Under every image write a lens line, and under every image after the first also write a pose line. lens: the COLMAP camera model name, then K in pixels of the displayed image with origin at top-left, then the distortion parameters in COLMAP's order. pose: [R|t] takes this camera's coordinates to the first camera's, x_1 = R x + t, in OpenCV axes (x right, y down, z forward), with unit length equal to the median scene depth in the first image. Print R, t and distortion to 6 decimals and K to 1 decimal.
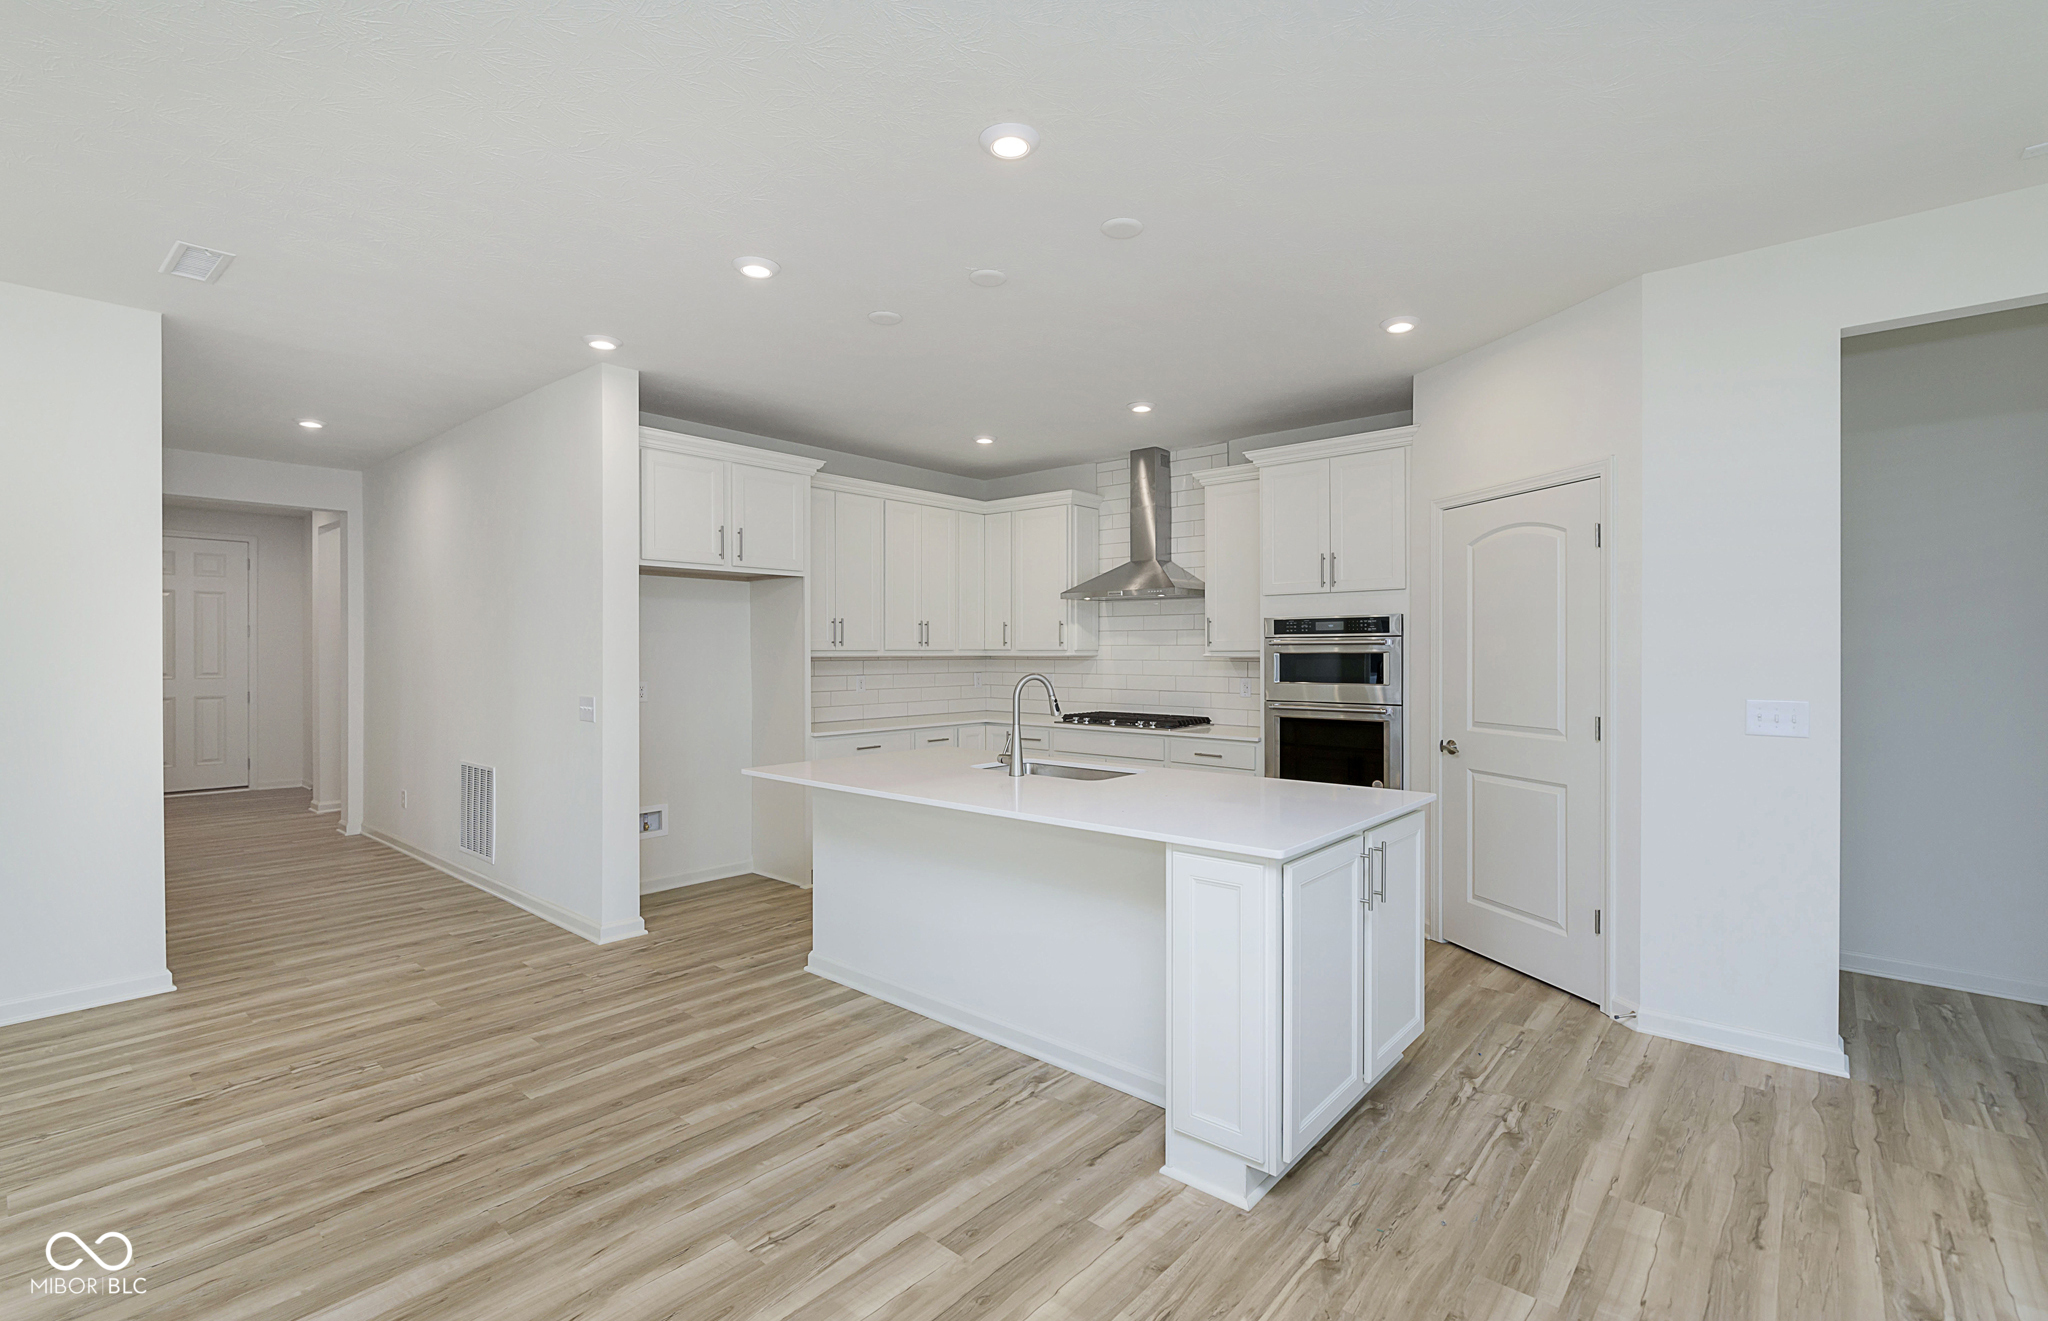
lens RADIAL K [[907.0, 0, 1023.3], [0, 907.0, 653.0], [0, 0, 1]] dist [-0.000539, 0.000135]
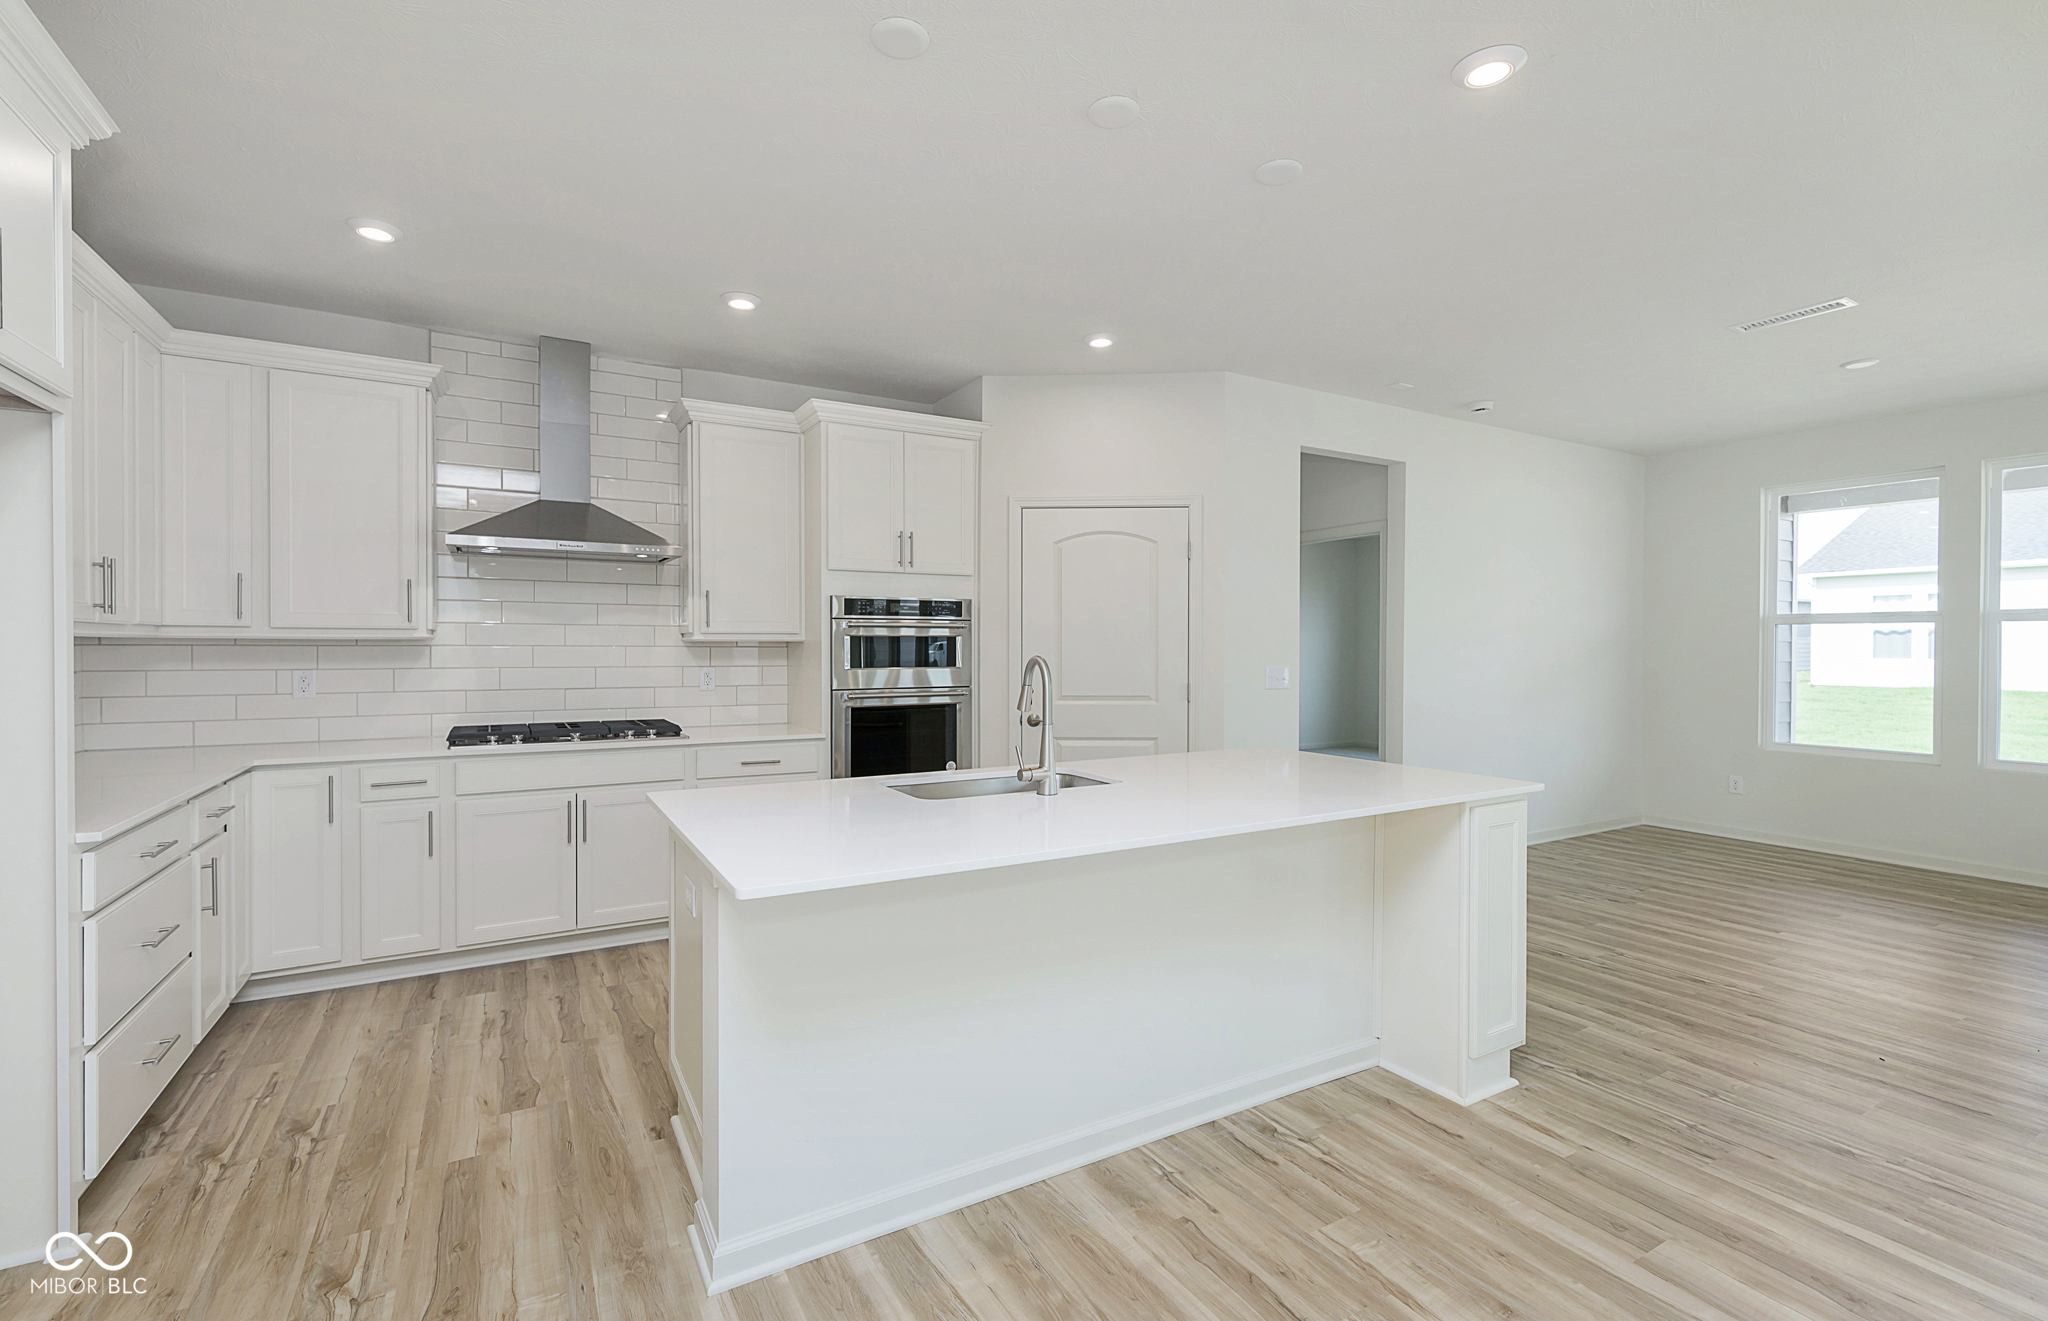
lens RADIAL K [[895.4, 0, 1005.9], [0, 895.4, 660.4], [0, 0, 1]] dist [-0.003584, -0.000610]
pose [[0.331471, -0.017872, 0.943296, -0.548205], [-0.002719, 0.999798, 0.019898, 0.006940], [-0.943462, -0.009161, 0.331356, 0.615268]]
